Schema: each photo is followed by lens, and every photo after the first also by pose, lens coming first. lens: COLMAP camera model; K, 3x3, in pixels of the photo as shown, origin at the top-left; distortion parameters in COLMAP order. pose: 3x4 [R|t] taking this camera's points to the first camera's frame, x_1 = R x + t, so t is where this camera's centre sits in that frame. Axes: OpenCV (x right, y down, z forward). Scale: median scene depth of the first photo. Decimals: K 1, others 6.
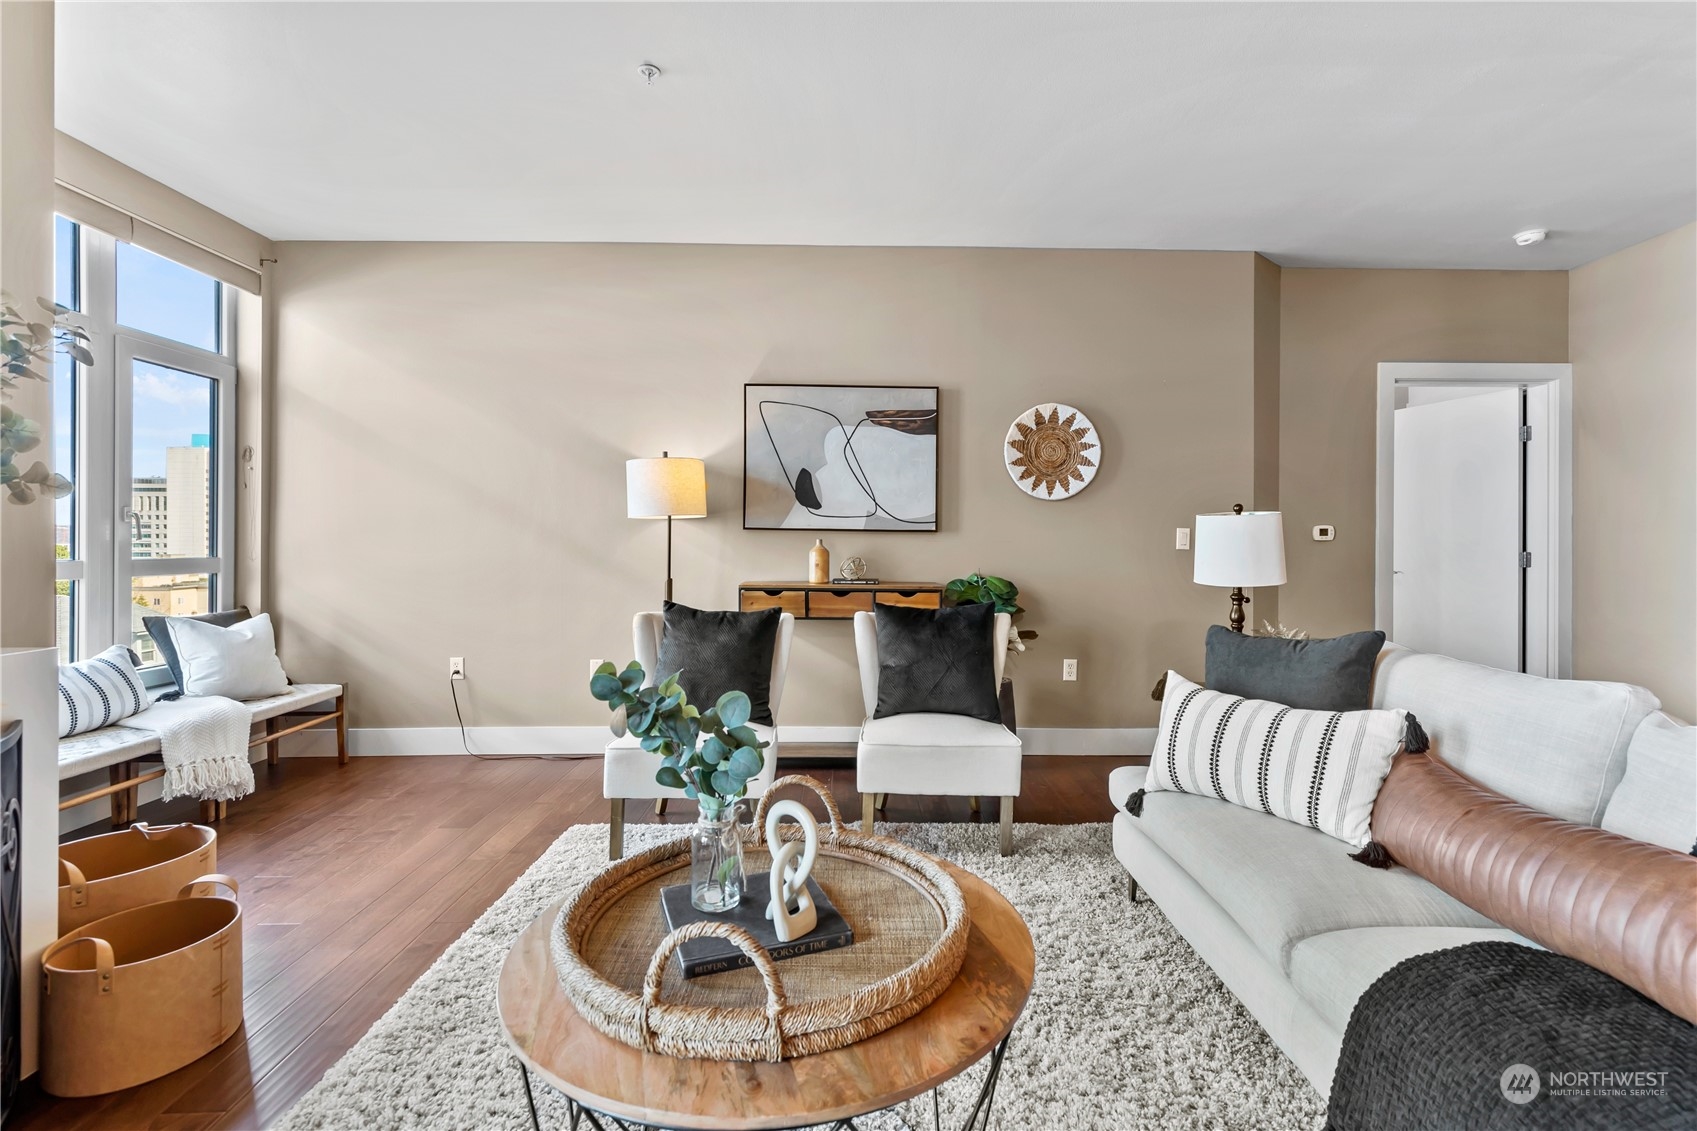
lens RADIAL K [[768.4, 0, 864.2], [0, 768.4, 541.5], [0, 0, 1]] dist [0.007043, -0.001036]
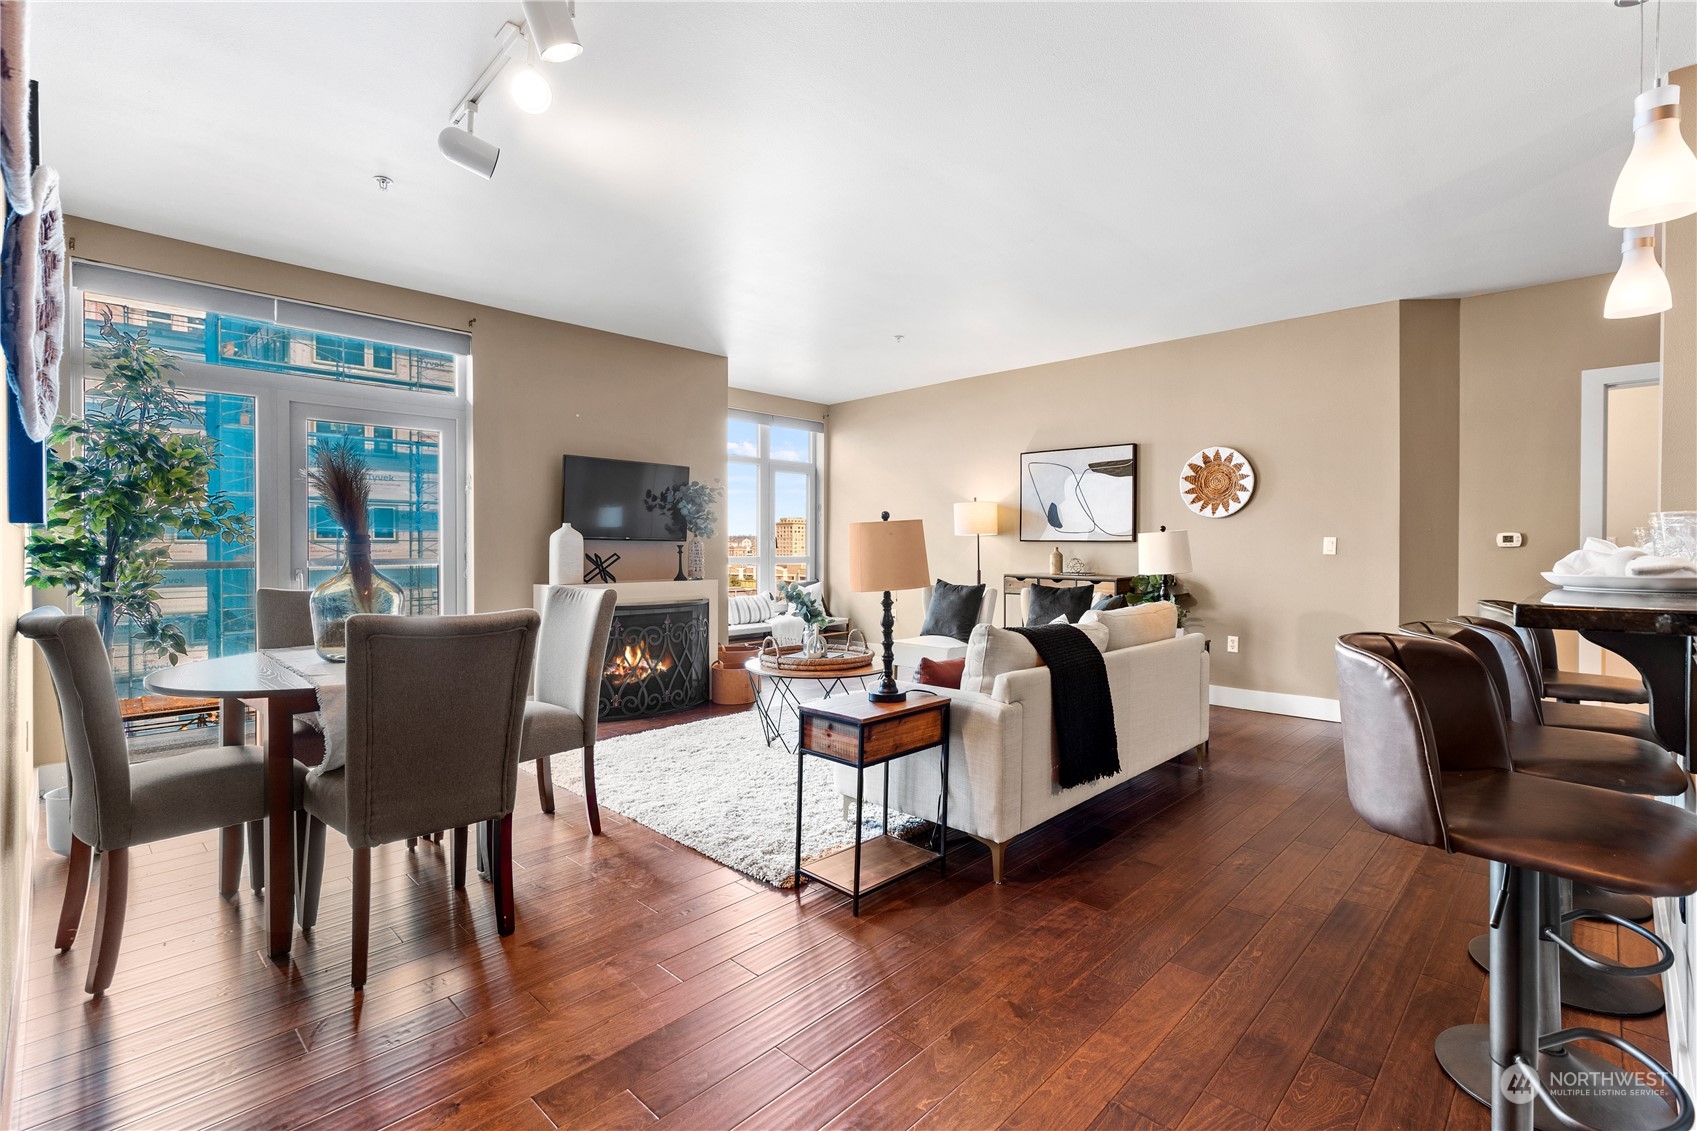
lens RADIAL K [[768.4, 0, 852.6], [0, 768.4, 554.4], [0, 0, 1]] dist [0.007043, -0.001036]
pose [[0.702073, 0.002748, -0.712099, 0.765690], [-0.000685, 0.999995, 0.003183, 0.006732], [0.712104, -0.001747, 0.702071, -0.415024]]
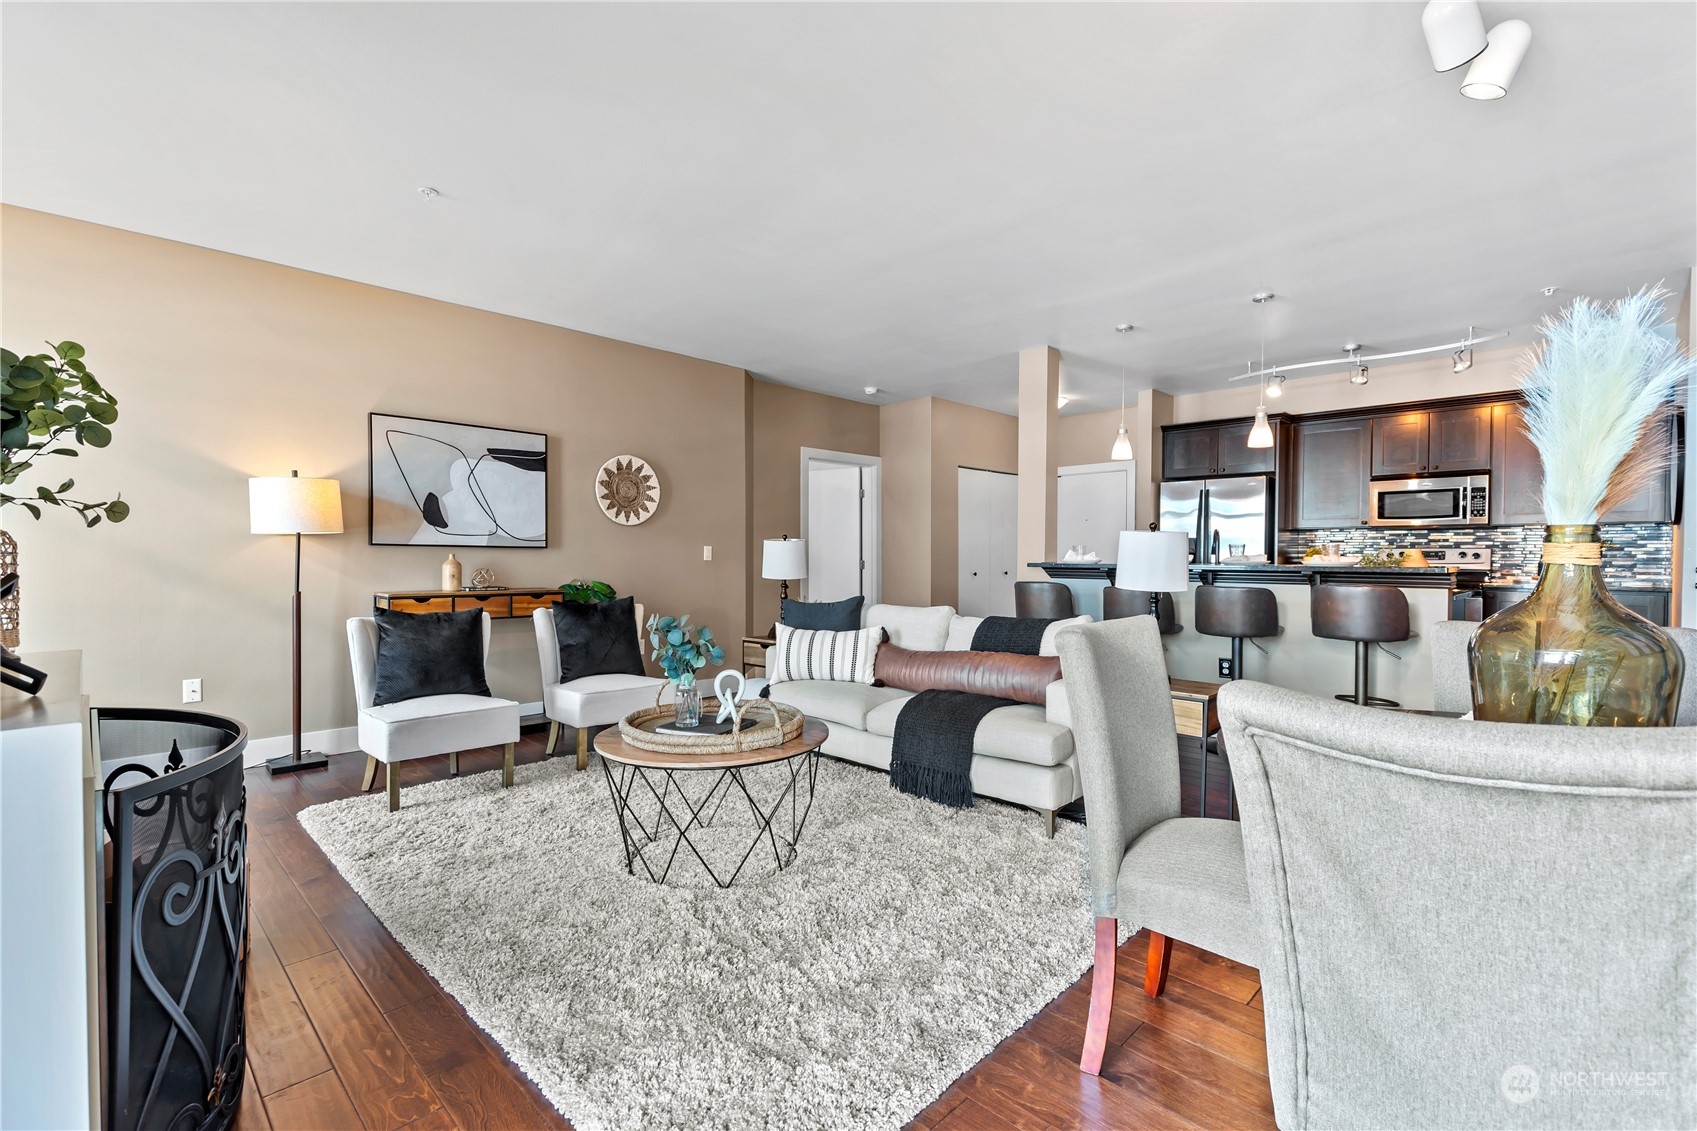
lens RADIAL K [[768.4, 0, 860.3], [0, 768.4, 566.9], [0, 0, 1]] dist [0.007043, -0.001036]
pose [[0.705221, -0.013721, 0.708855, -0.445041], [0.001798, 0.999844, 0.017564, -0.002806], [-0.708986, -0.011112, 0.705135, -0.273293]]
